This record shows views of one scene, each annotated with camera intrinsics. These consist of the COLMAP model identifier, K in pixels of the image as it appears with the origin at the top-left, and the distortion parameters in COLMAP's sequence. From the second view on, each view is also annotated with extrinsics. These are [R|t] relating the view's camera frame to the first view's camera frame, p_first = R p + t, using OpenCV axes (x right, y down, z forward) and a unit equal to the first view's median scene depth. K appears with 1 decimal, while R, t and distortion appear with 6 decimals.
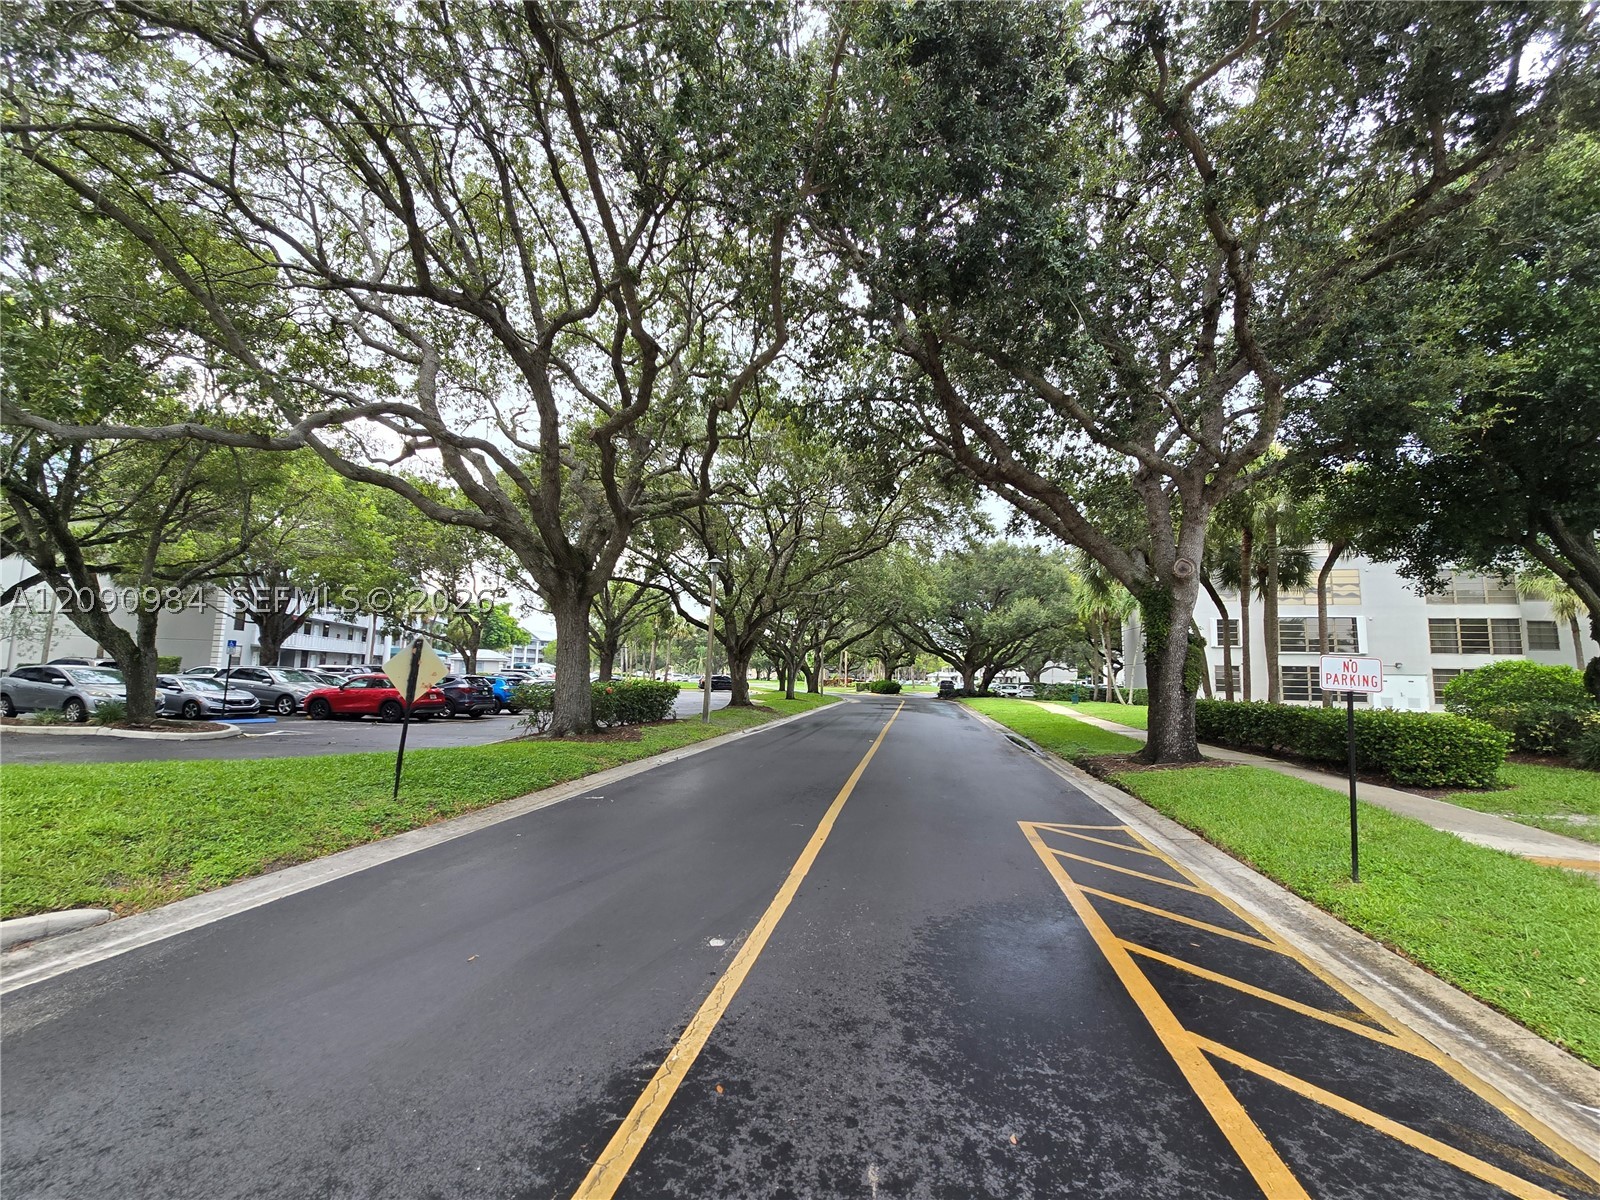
lens RADIAL K [[651.3, 0, 795.5], [0, 651.3, 604.9], [0, 0, 1]] dist [-0.001158, 0.000700]
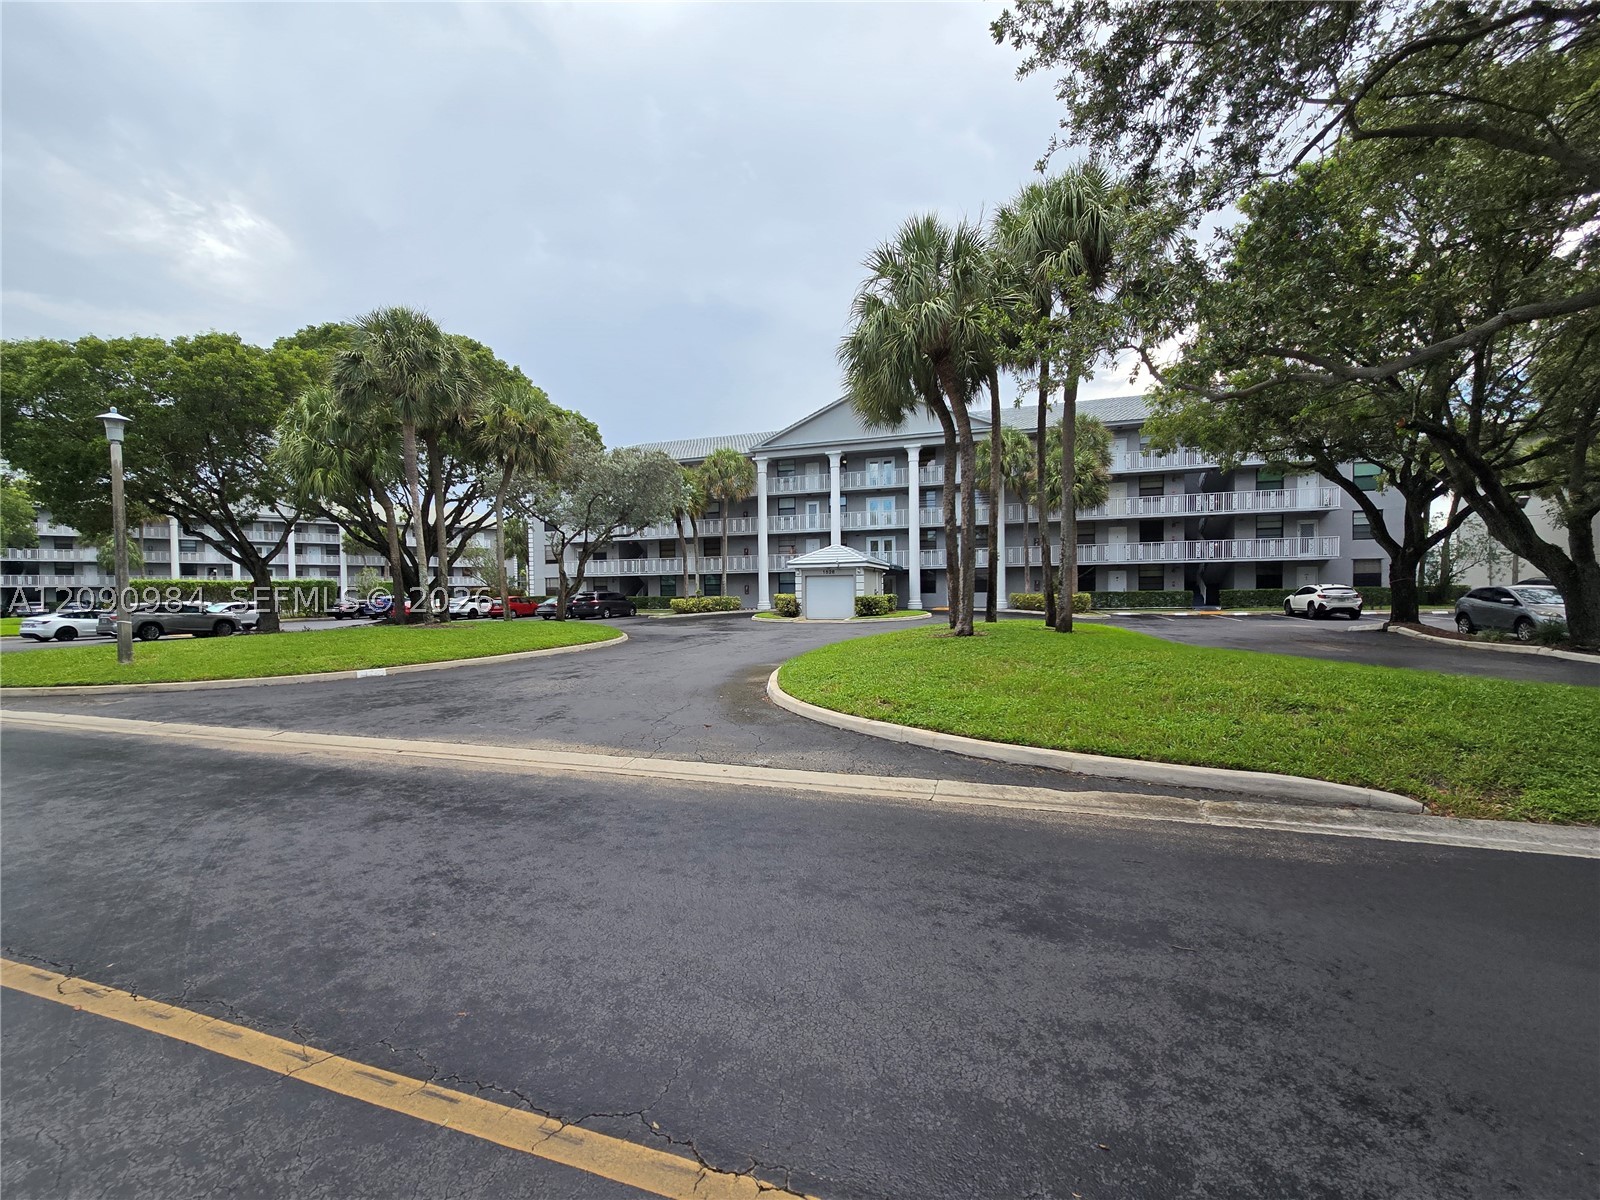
lens RADIAL K [[652.8, 0, 790.8], [0, 652.8, 606.6], [0, 0, 1]] dist [-0.000873, 0.000007]
pose [[-0.152161, 0.000007, -0.988356, 0.142484], [0.117368, 0.992924, -0.018063, 0.040456], [0.981362, -0.118750, -0.151086, 0.164004]]
